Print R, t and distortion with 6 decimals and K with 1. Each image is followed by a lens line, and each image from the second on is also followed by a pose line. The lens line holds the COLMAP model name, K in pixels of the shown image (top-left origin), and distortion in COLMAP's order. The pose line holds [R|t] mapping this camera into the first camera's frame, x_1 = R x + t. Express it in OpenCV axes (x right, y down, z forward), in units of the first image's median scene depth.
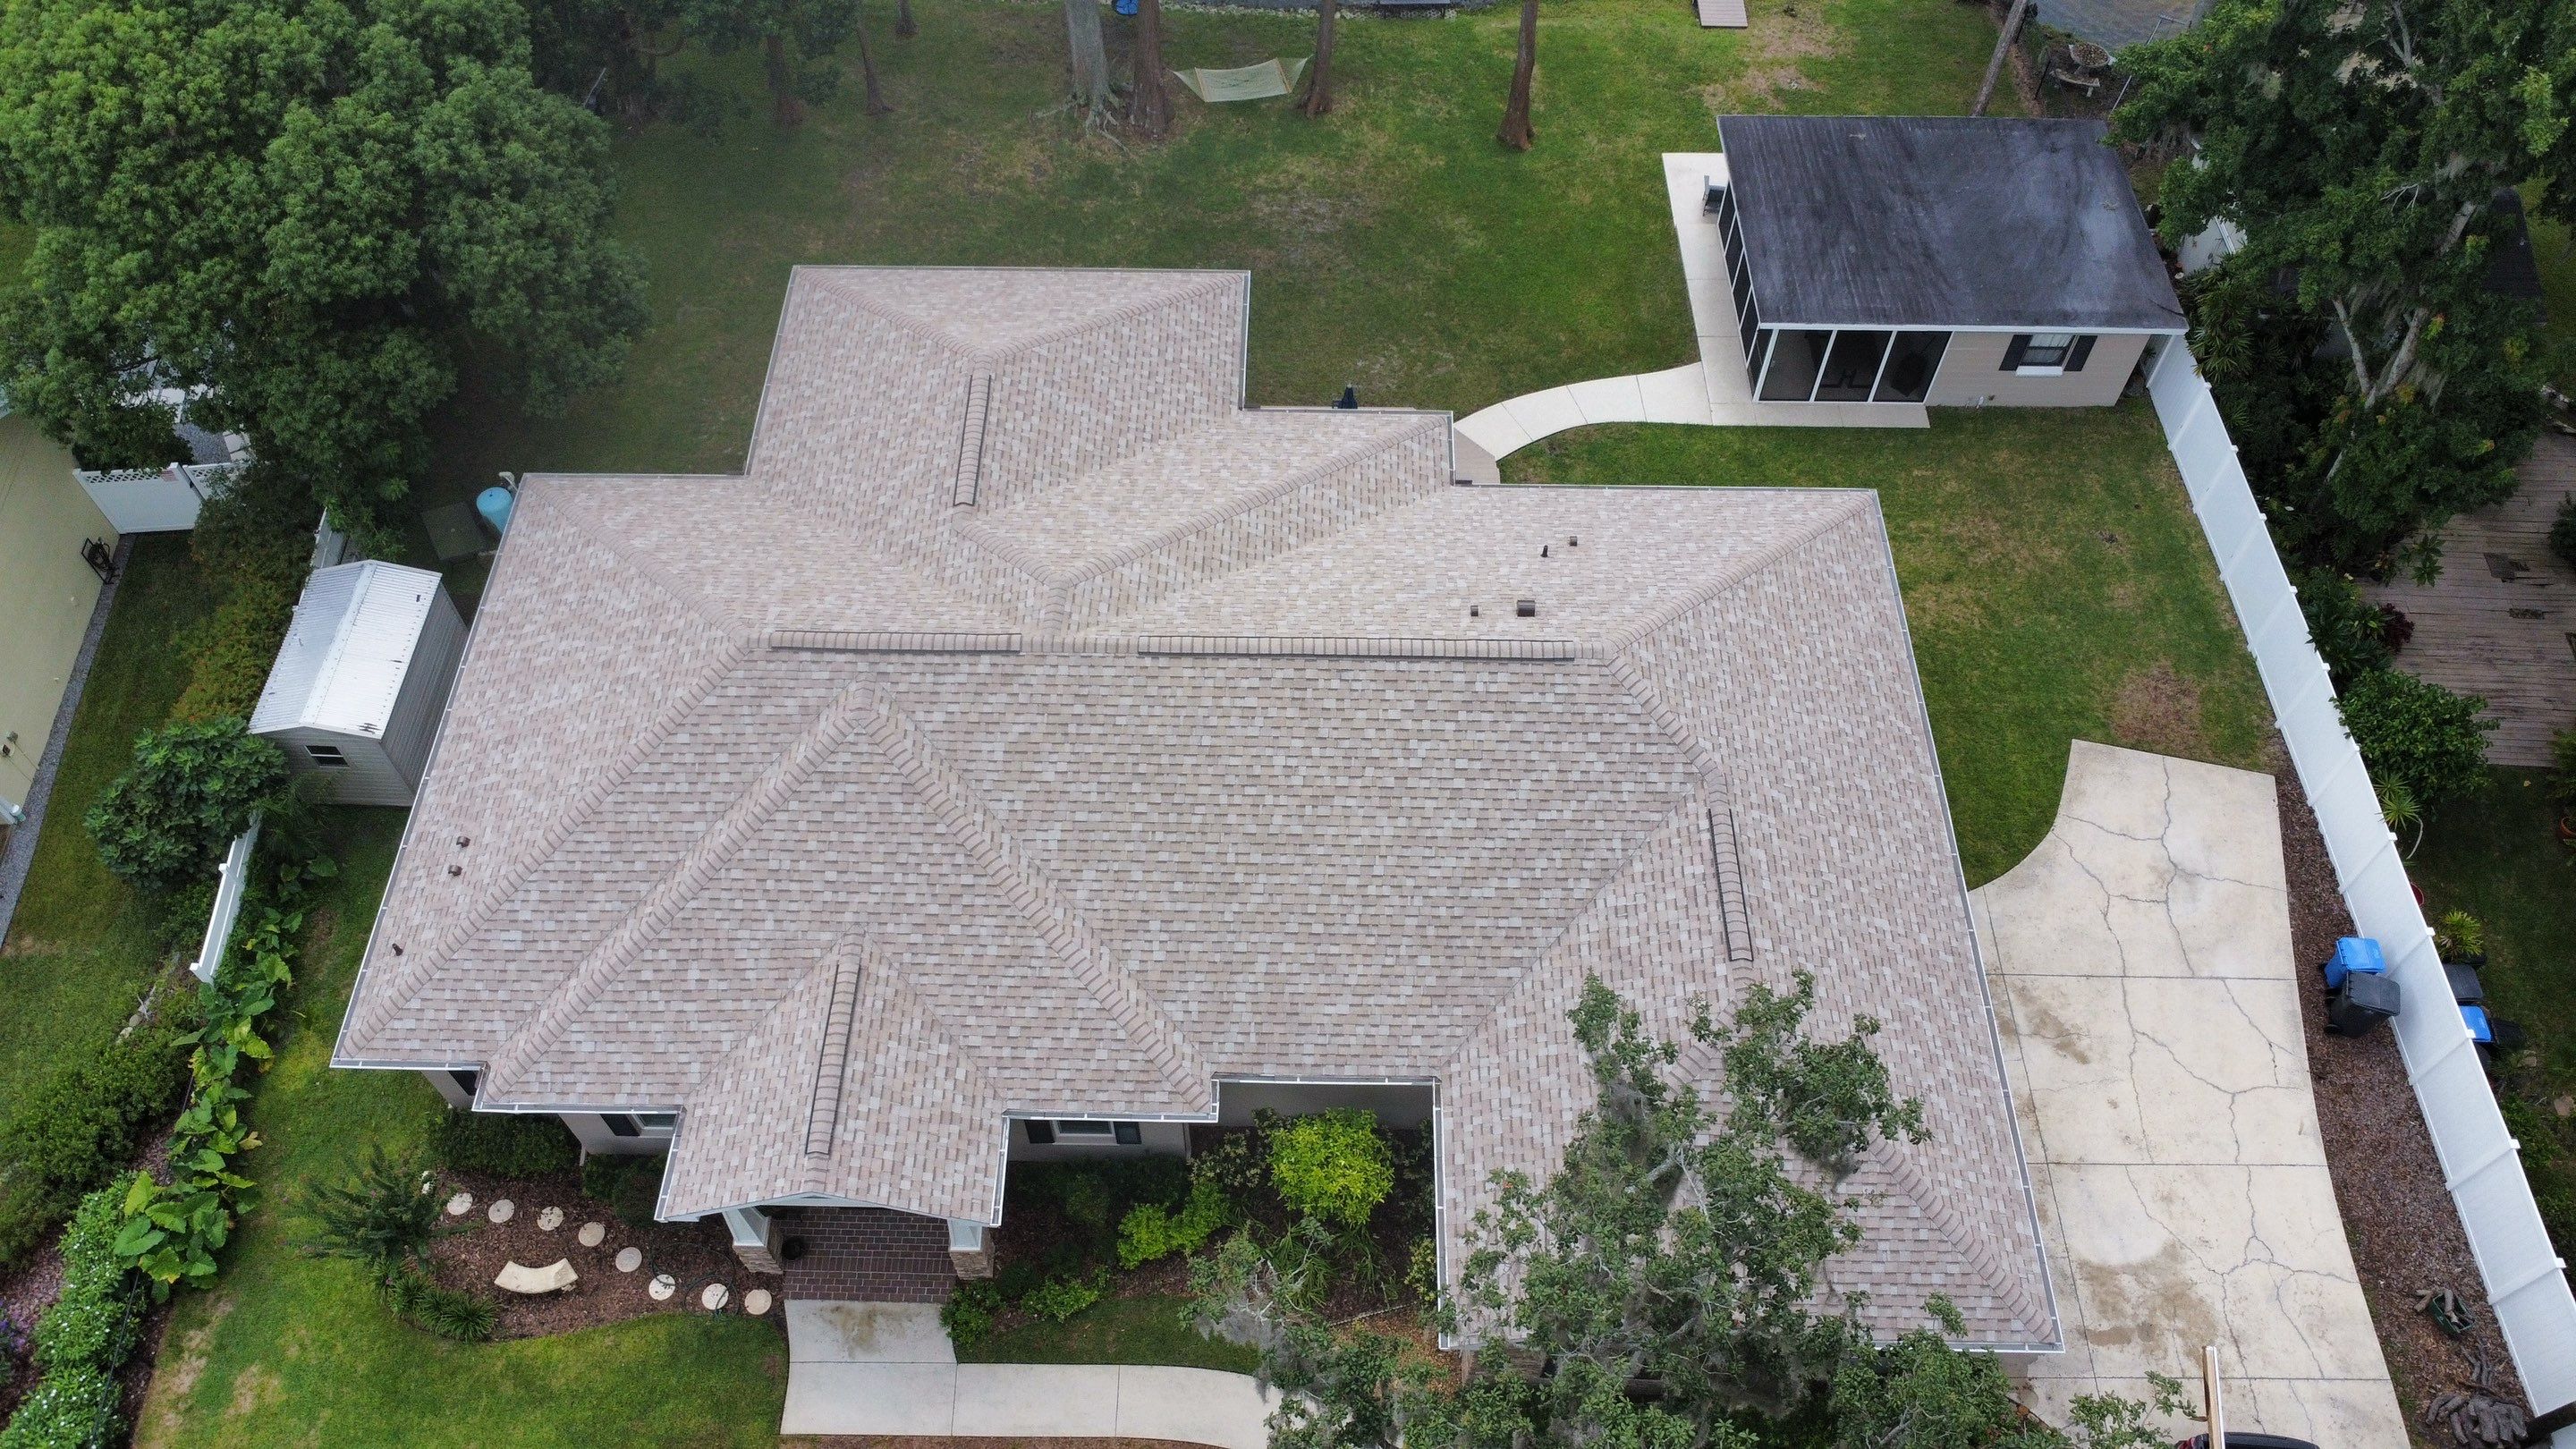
lens RADIAL K [[1868.8, 0, 1280.3], [0, 1868.8, 718.5], [0, 0, 1]] dist [-0.029782, -0.007817]
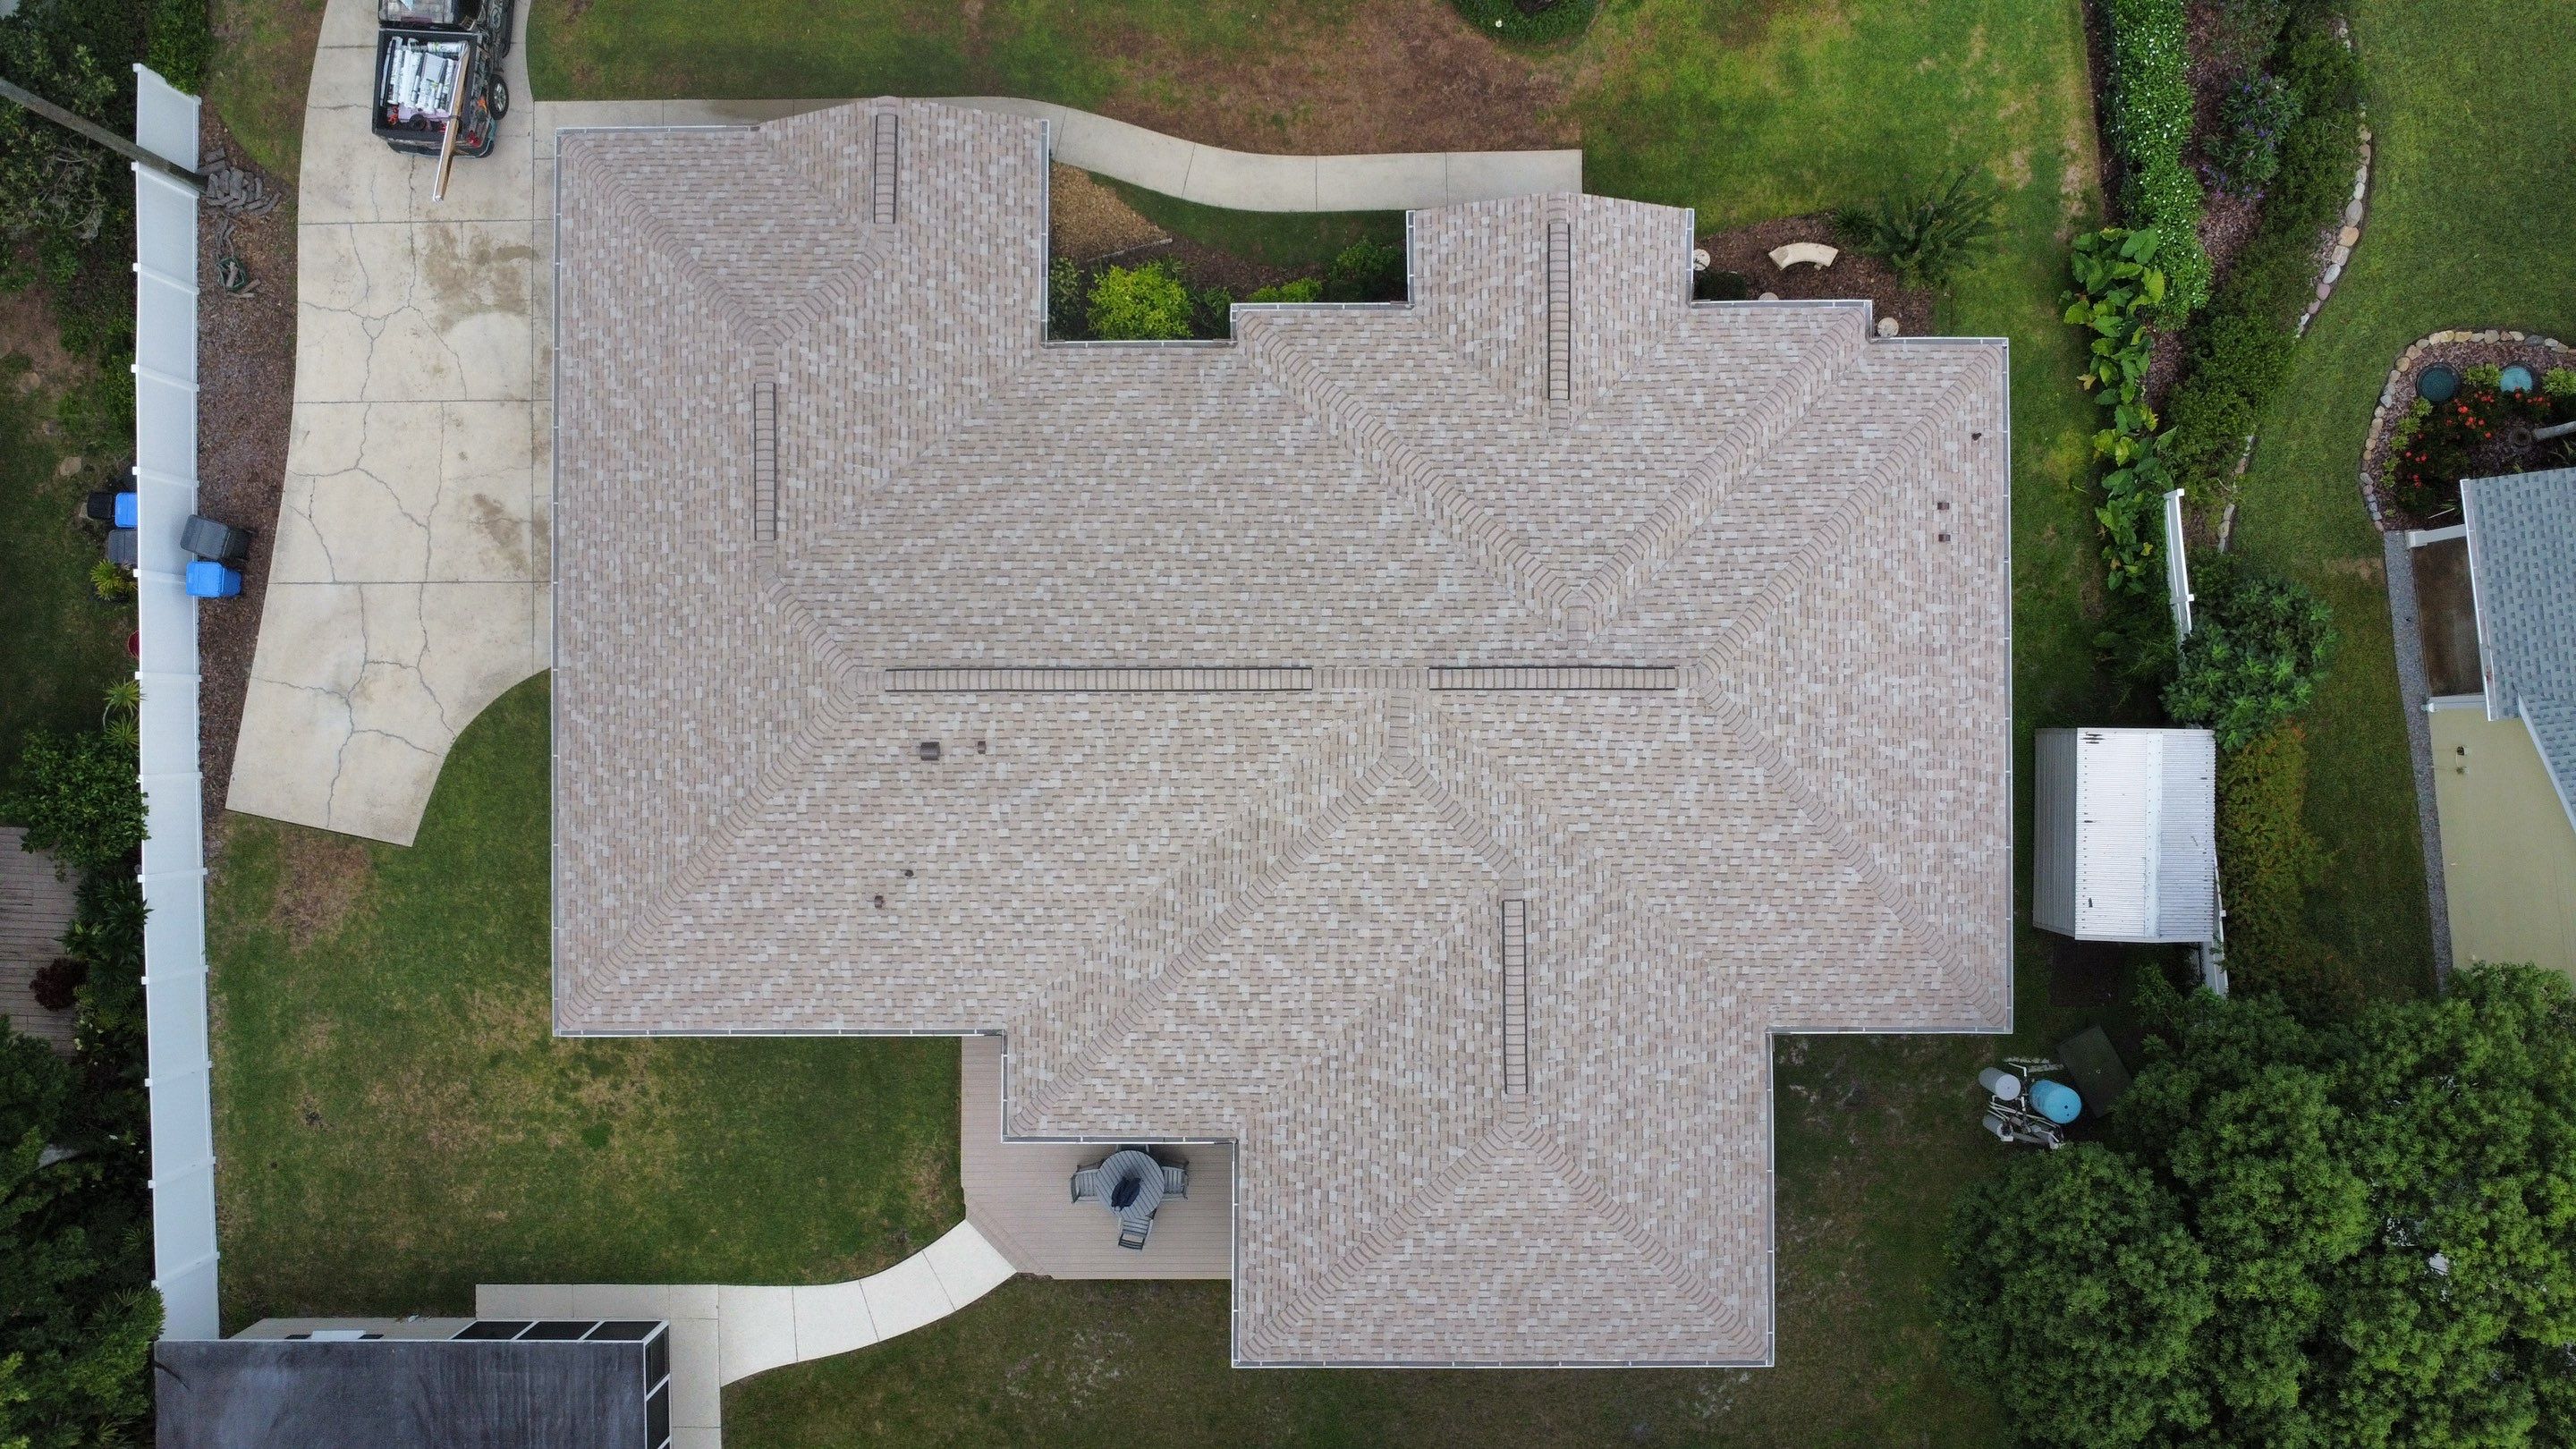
lens RADIAL K [[1868.8, 0, 1281.8], [0, 1868.8, 724.1], [0, 0, 1]] dist [-0.029782, -0.007817]
pose [[-0.999794, 0.018475, 0.008452, -0.064932], [-0.010143, -0.814363, 0.580267, -0.624792], [0.017603, 0.580061, 0.814383, 0.181381]]
